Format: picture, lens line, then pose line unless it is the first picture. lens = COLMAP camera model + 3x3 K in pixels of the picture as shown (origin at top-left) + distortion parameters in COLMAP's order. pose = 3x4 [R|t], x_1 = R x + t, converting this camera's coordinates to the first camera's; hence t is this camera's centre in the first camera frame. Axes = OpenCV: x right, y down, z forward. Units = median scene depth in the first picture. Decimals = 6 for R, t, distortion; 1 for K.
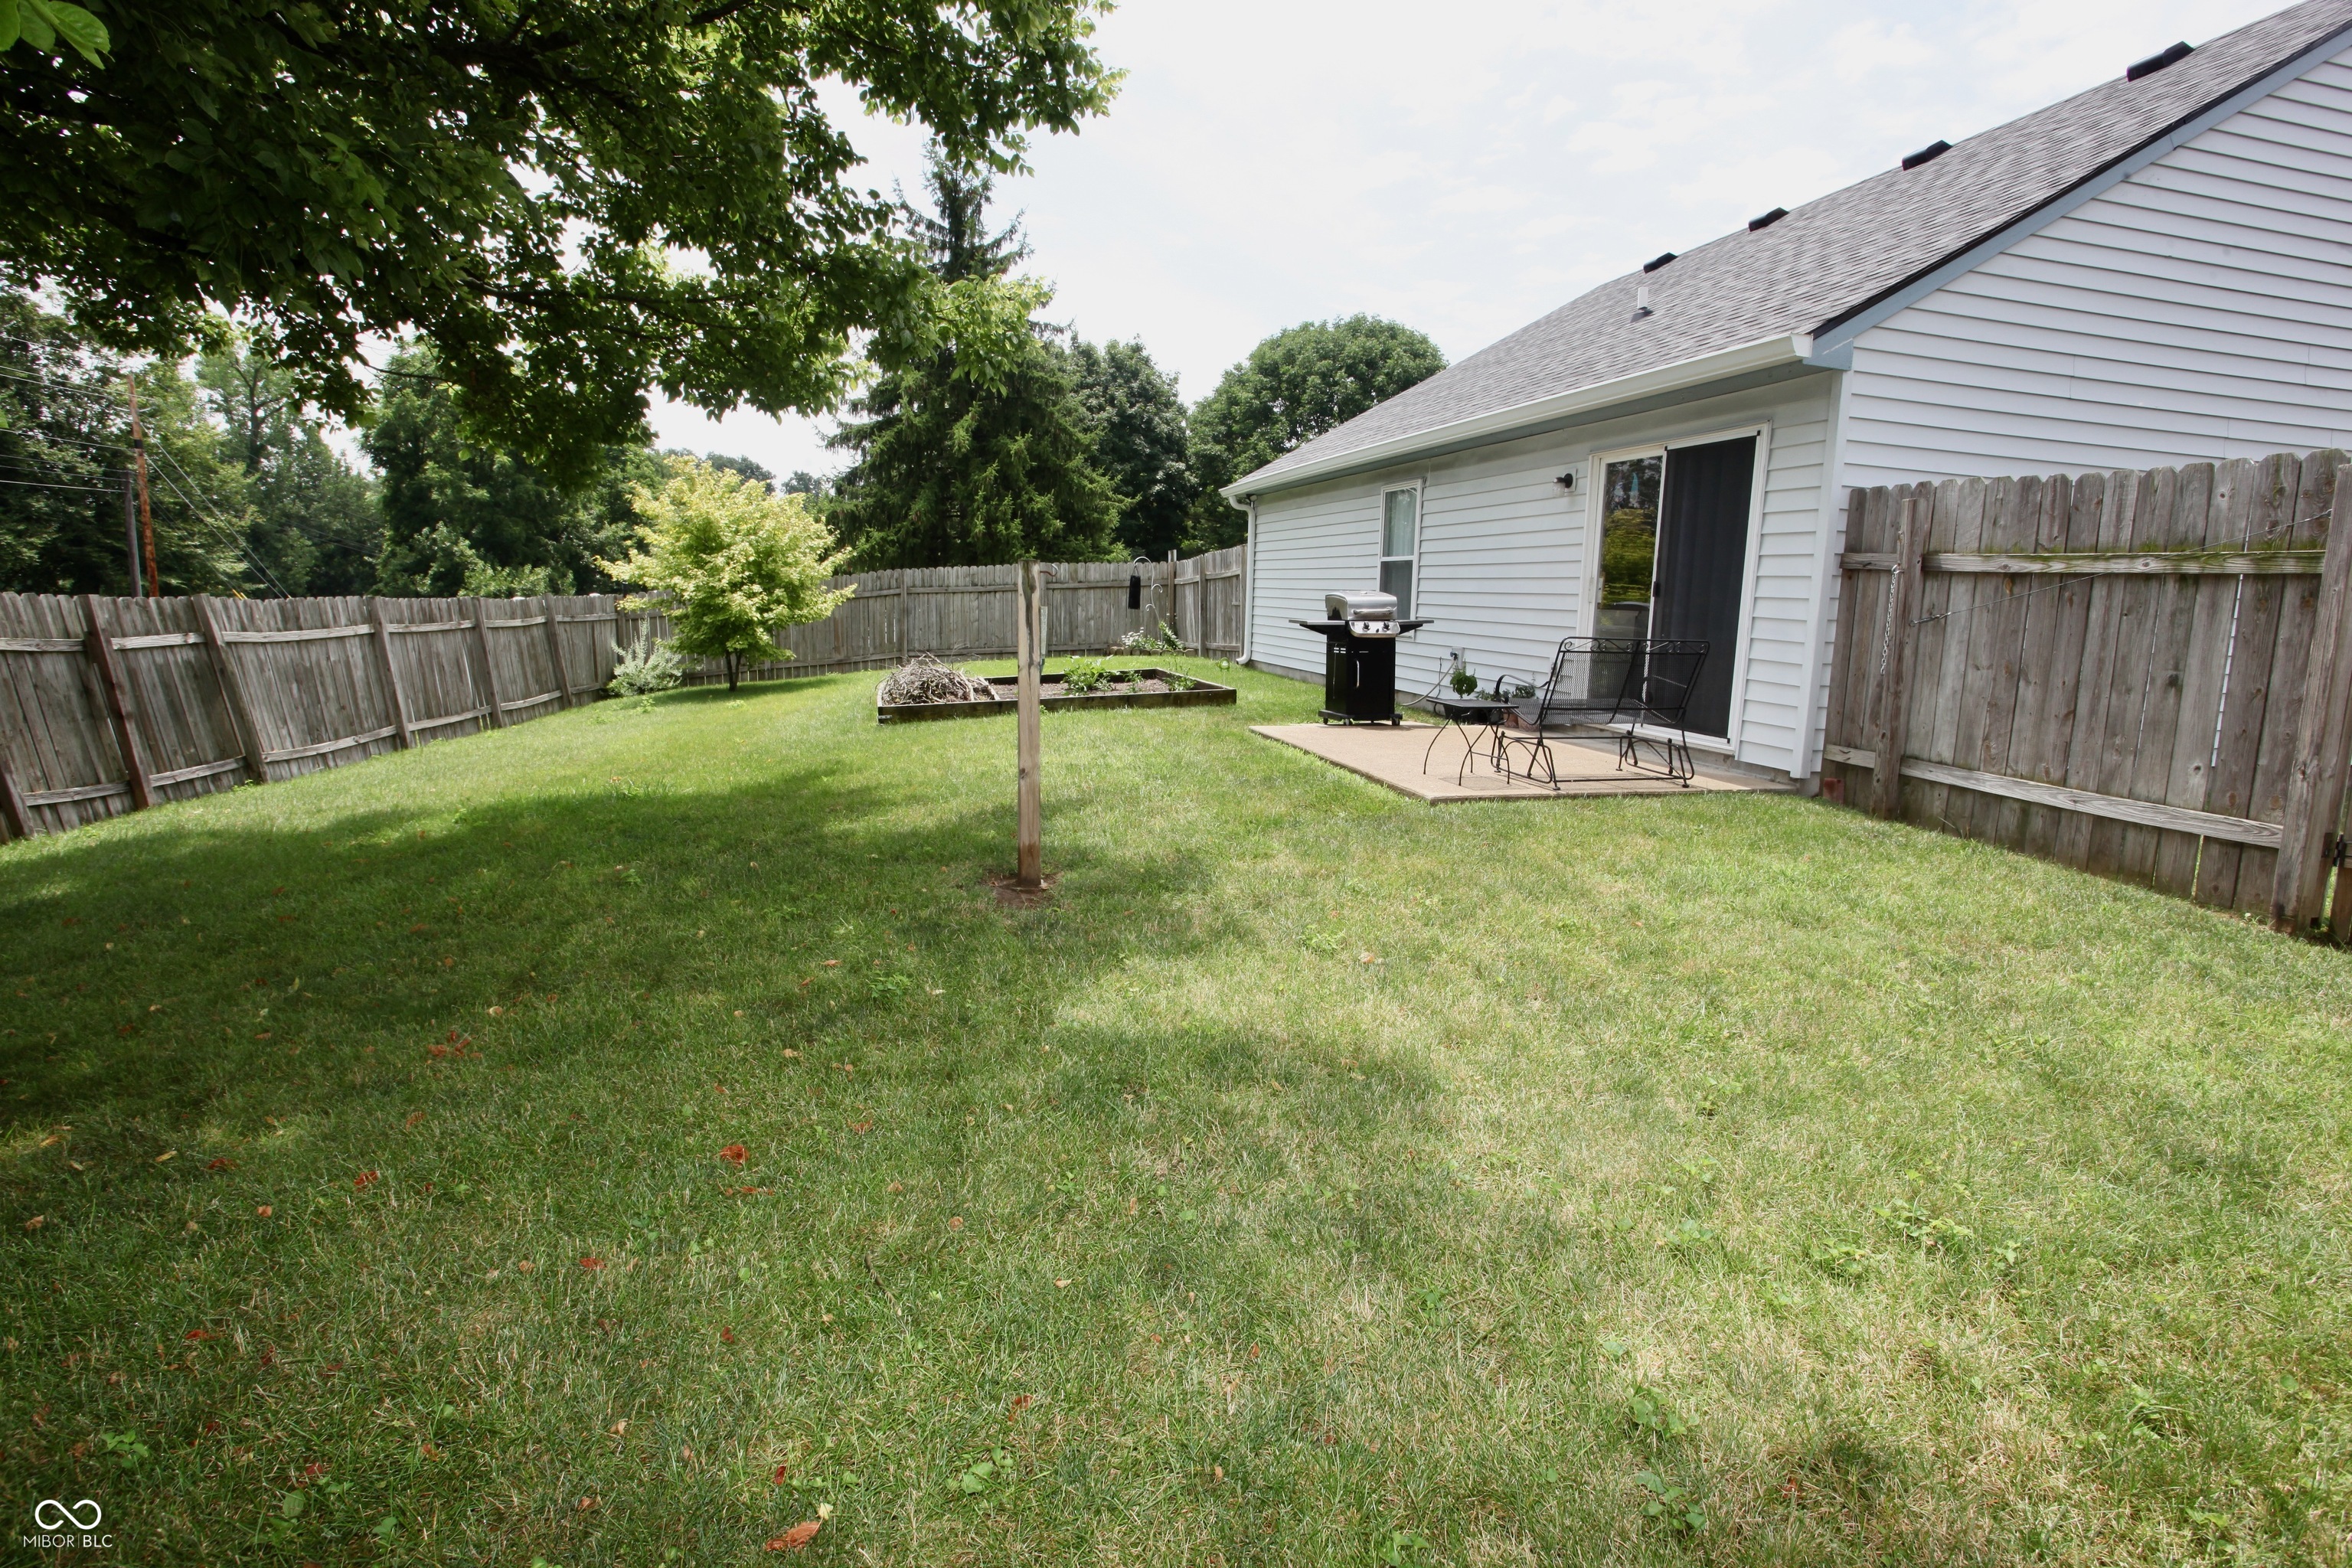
lens RADIAL K [[1136.5, 0, 1172.7], [0, 1136.5, 779.7], [0, 0, 1]] dist [-0.078388, 0.036697]
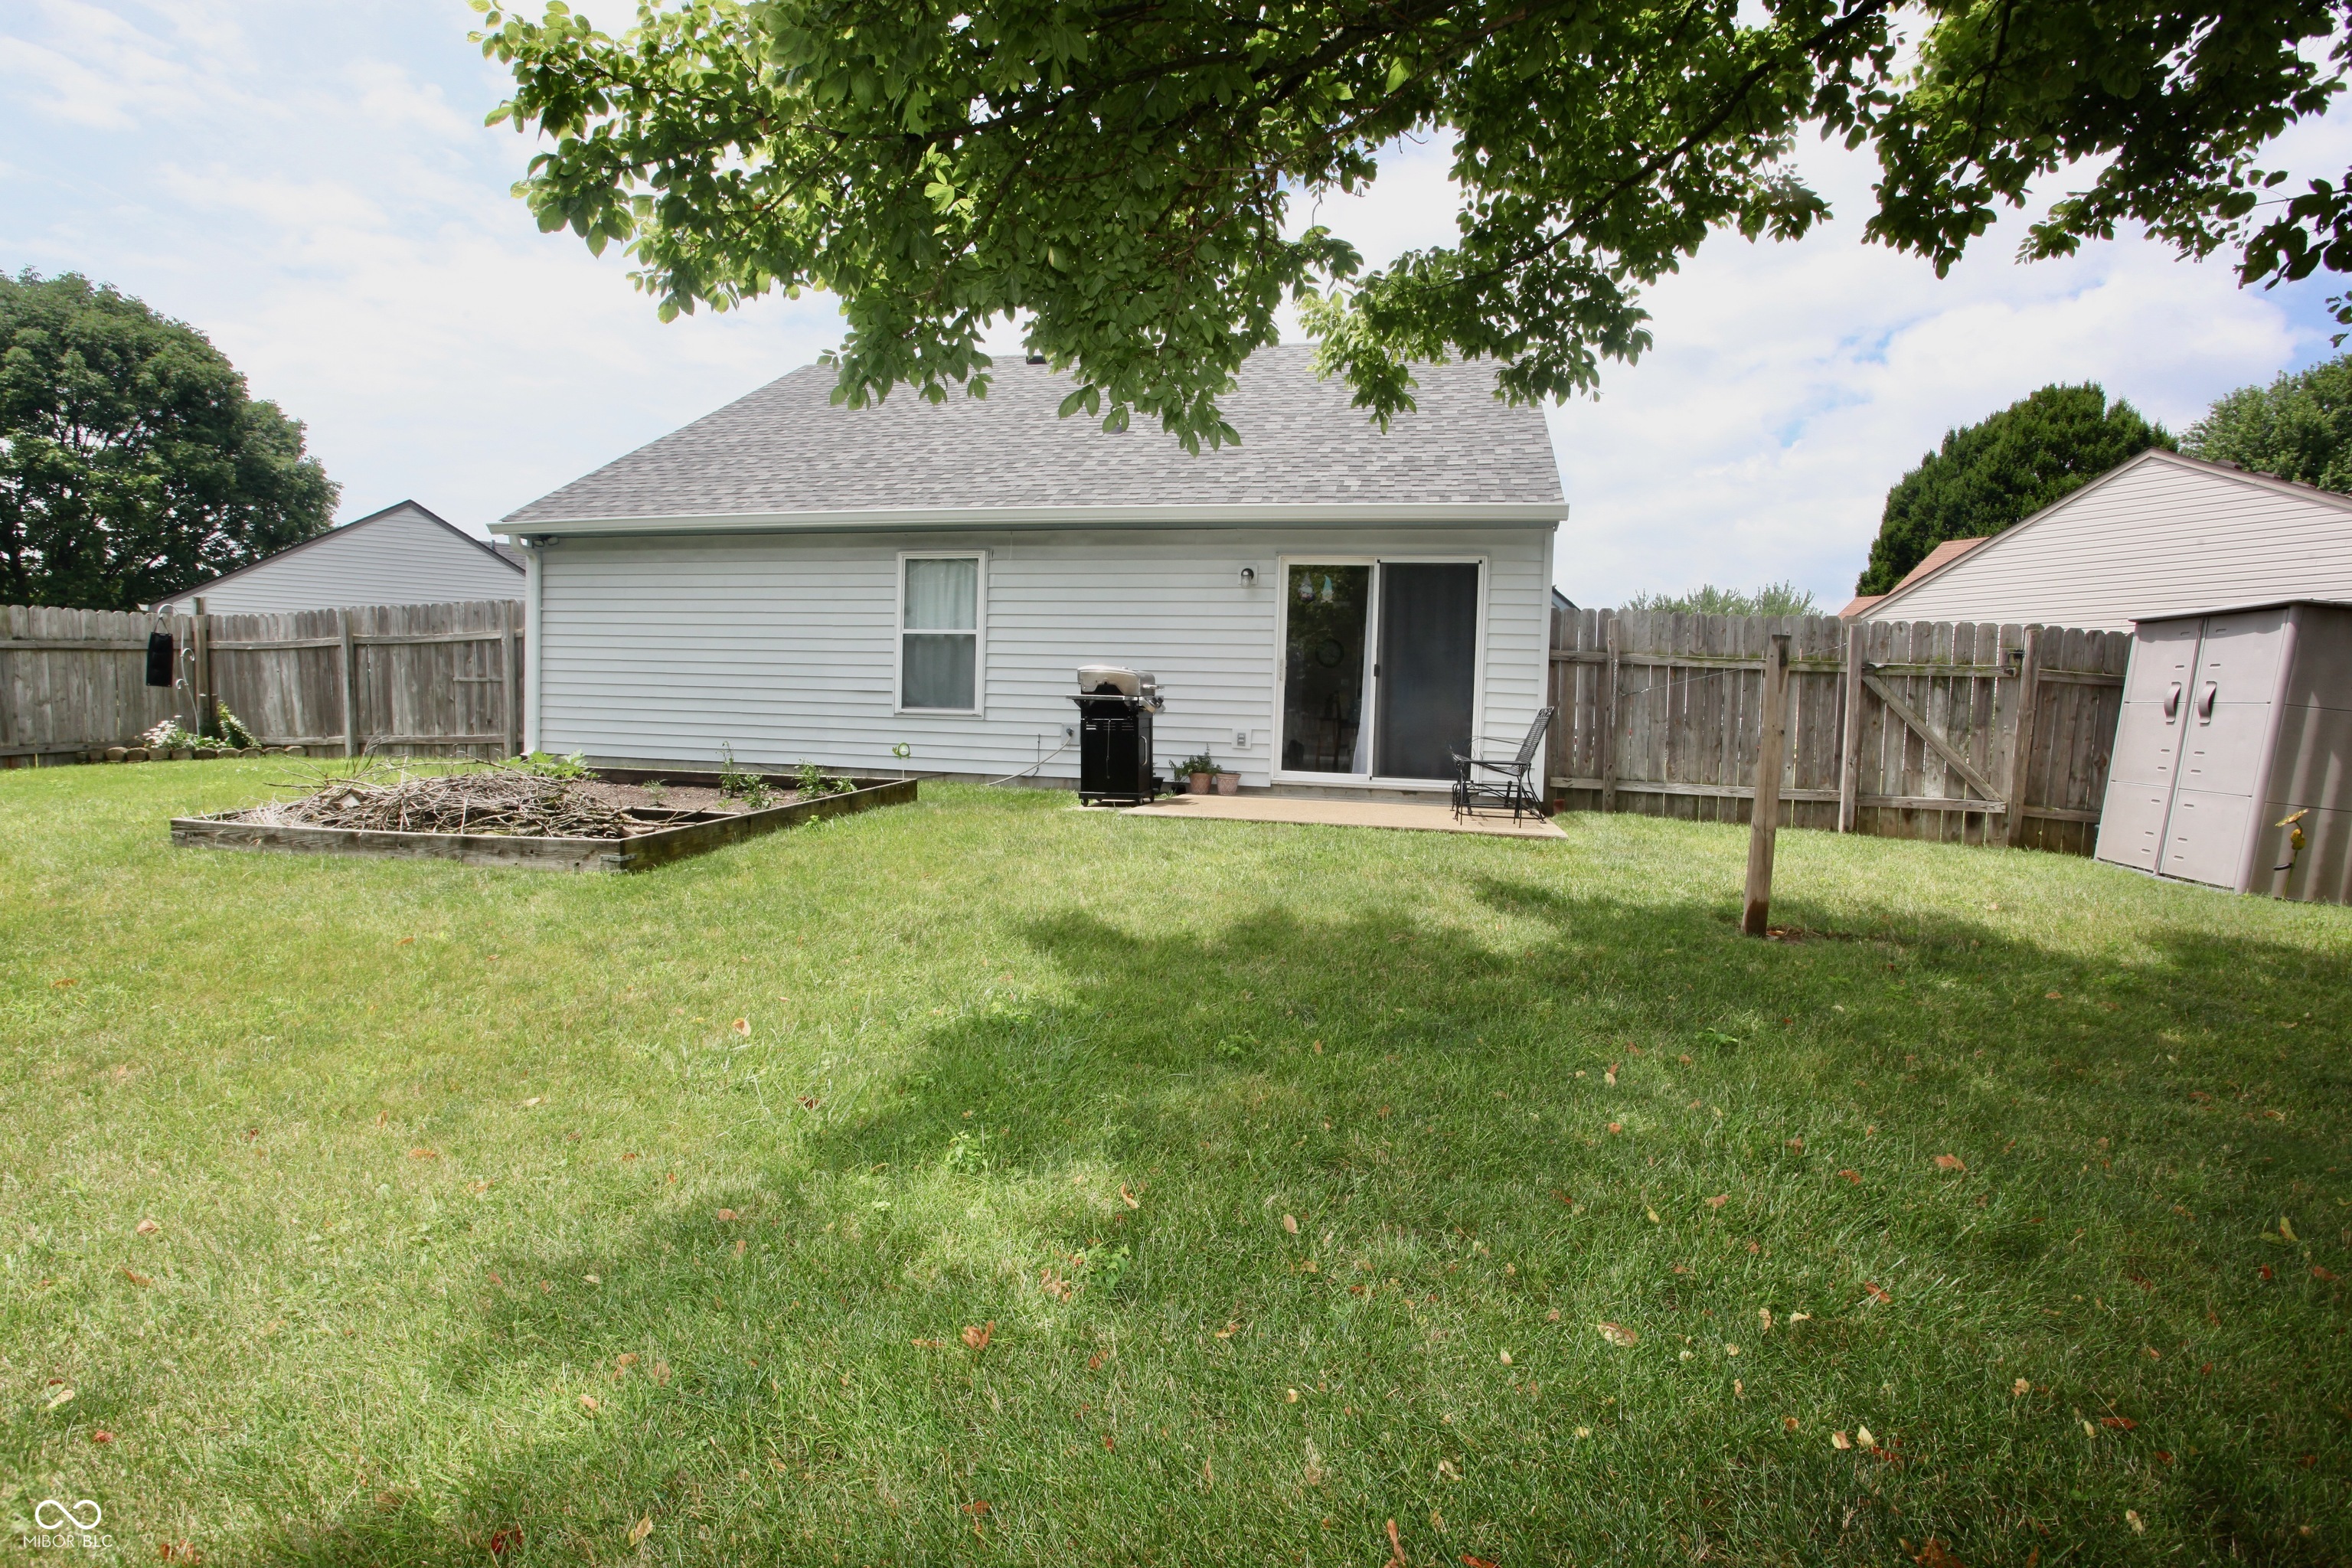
lens RADIAL K [[1109.6, 0, 1176.0], [0, 1109.6, 784.0], [0, 0, 1]] dist [-0.050833, 0.029095]
pose [[0.449196, -0.059201, 0.891470, -0.520540], [0.125988, 0.992029, 0.002396, -0.048883], [-0.884506, 0.111238, 0.453074, 0.423971]]
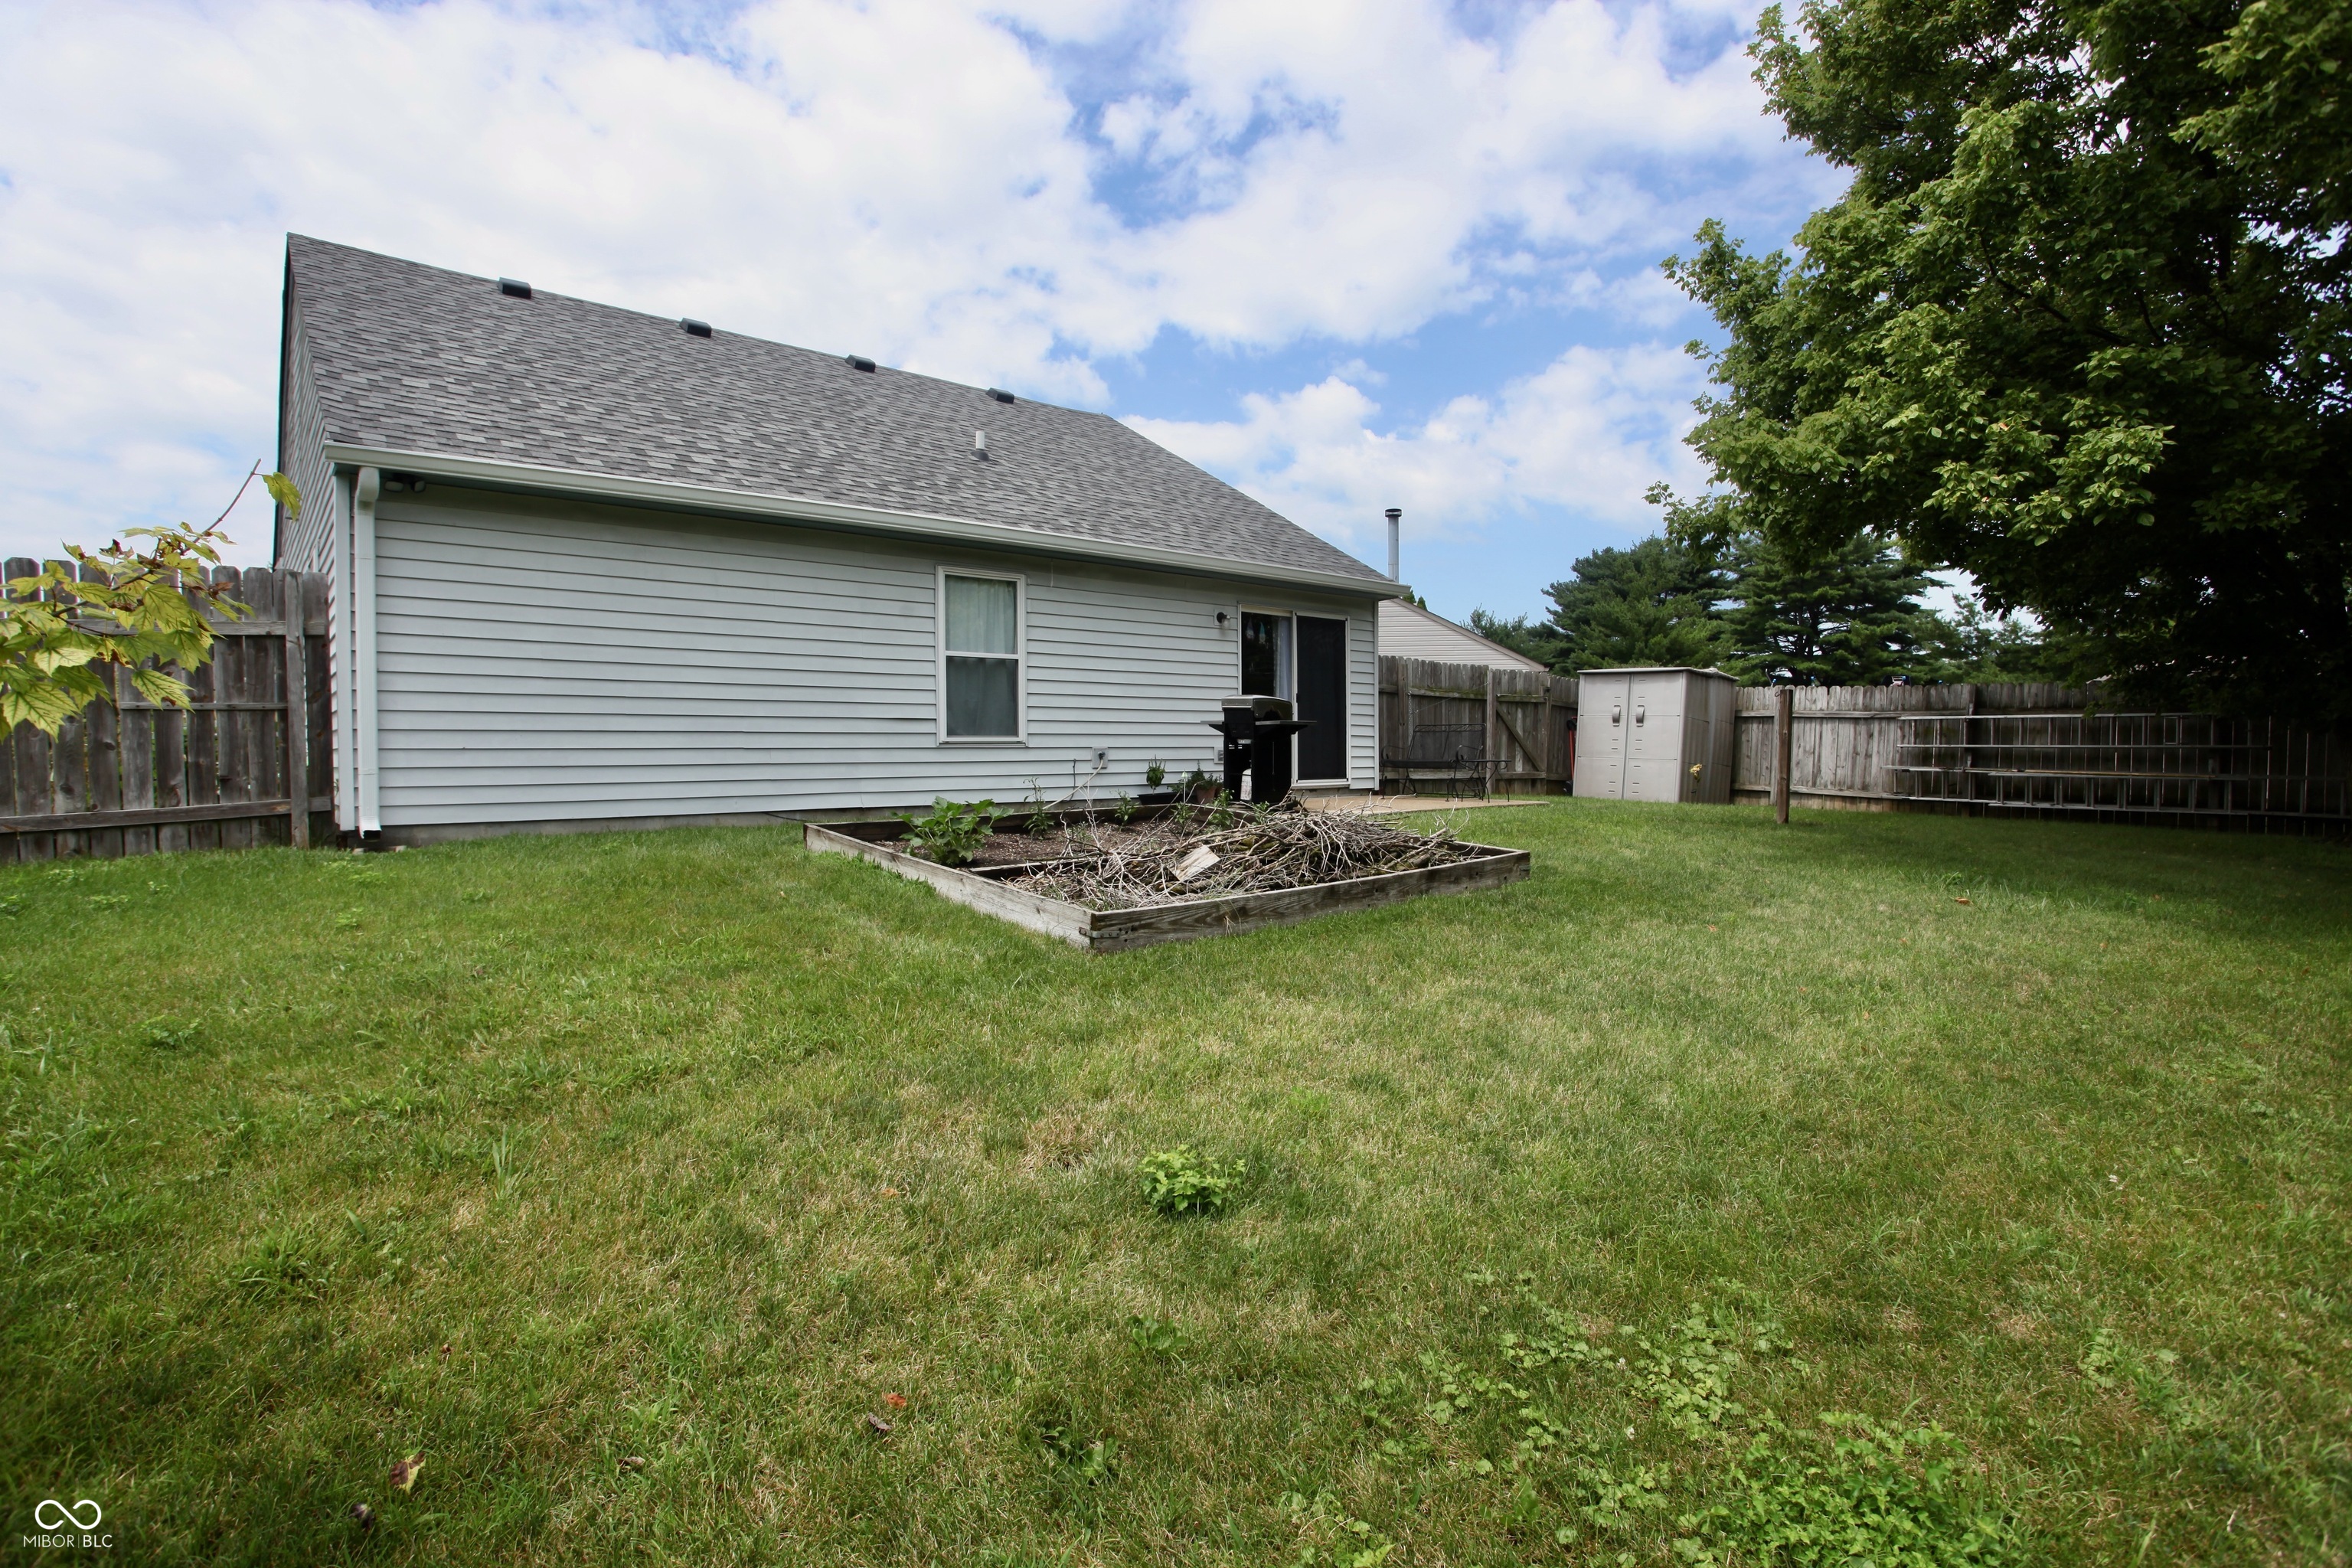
lens RADIAL K [[1136.5, 0, 1172.7], [0, 1136.5, 779.7], [0, 0, 1]] dist [-0.078388, 0.036697]
pose [[-0.464214, -0.049531, 0.884337, -0.637416], [0.138803, 0.982031, 0.127865, -0.190949], [-0.874780, 0.182105, -0.448997, 1.268853]]
